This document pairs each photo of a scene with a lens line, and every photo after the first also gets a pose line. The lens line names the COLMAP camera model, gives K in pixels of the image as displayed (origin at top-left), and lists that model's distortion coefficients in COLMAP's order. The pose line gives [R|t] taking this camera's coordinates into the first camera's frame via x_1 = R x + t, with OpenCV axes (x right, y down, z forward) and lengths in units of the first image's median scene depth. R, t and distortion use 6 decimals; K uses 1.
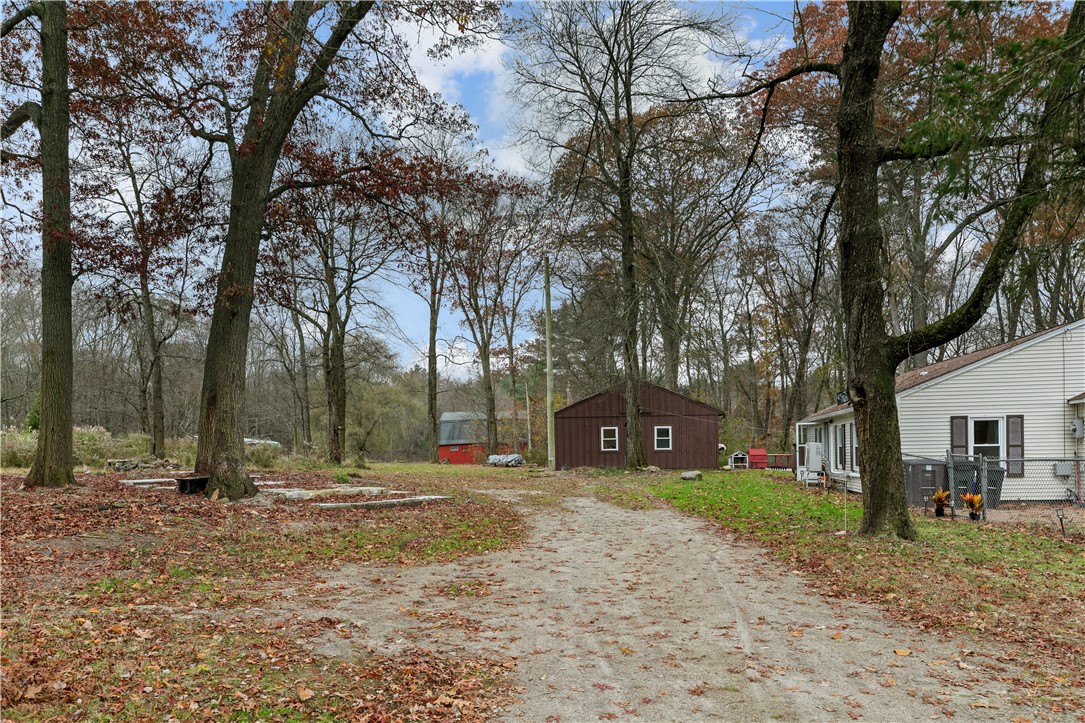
lens RADIAL K [[751.5, 0, 529.2], [0, 751.5, 443.7], [0, 0, 1]] dist [0.001901, 0.001582]
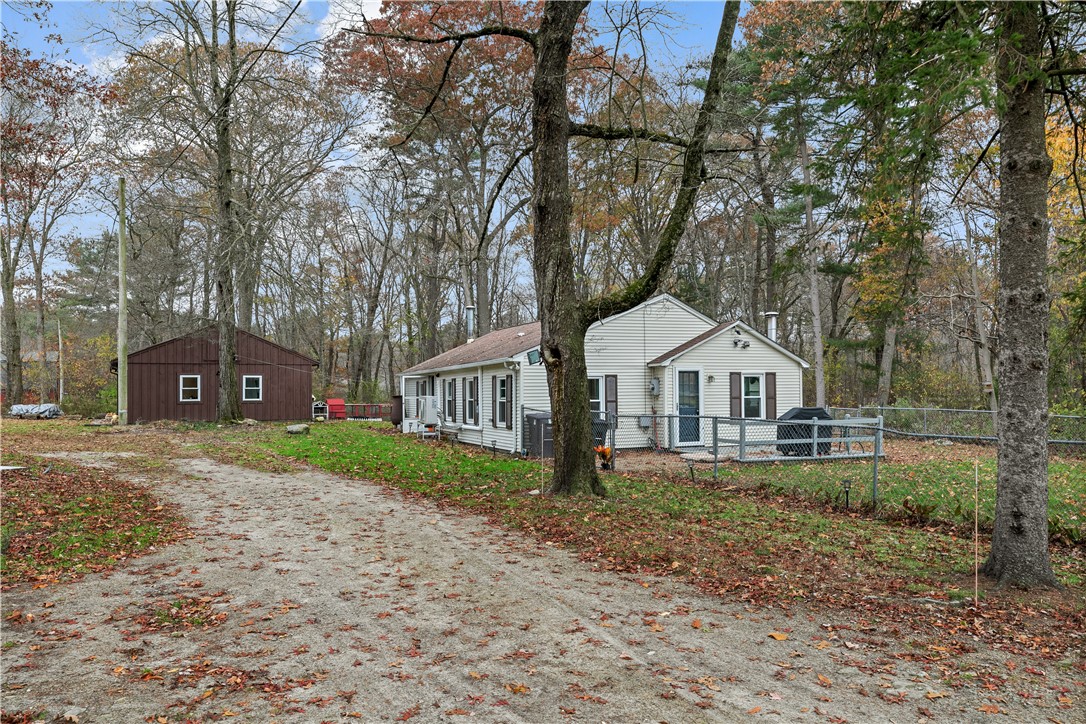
lens RADIAL K [[752.2, 0, 525.2], [0, 752.2, 365.6], [0, 0, 1]] dist [0.001901, 0.001582]
pose [[0.856493, 0.026625, 0.515472, -0.087156], [-0.007565, 0.999209, -0.039041, -0.008142], [-0.516103, 0.029539, 0.856017, 0.105023]]
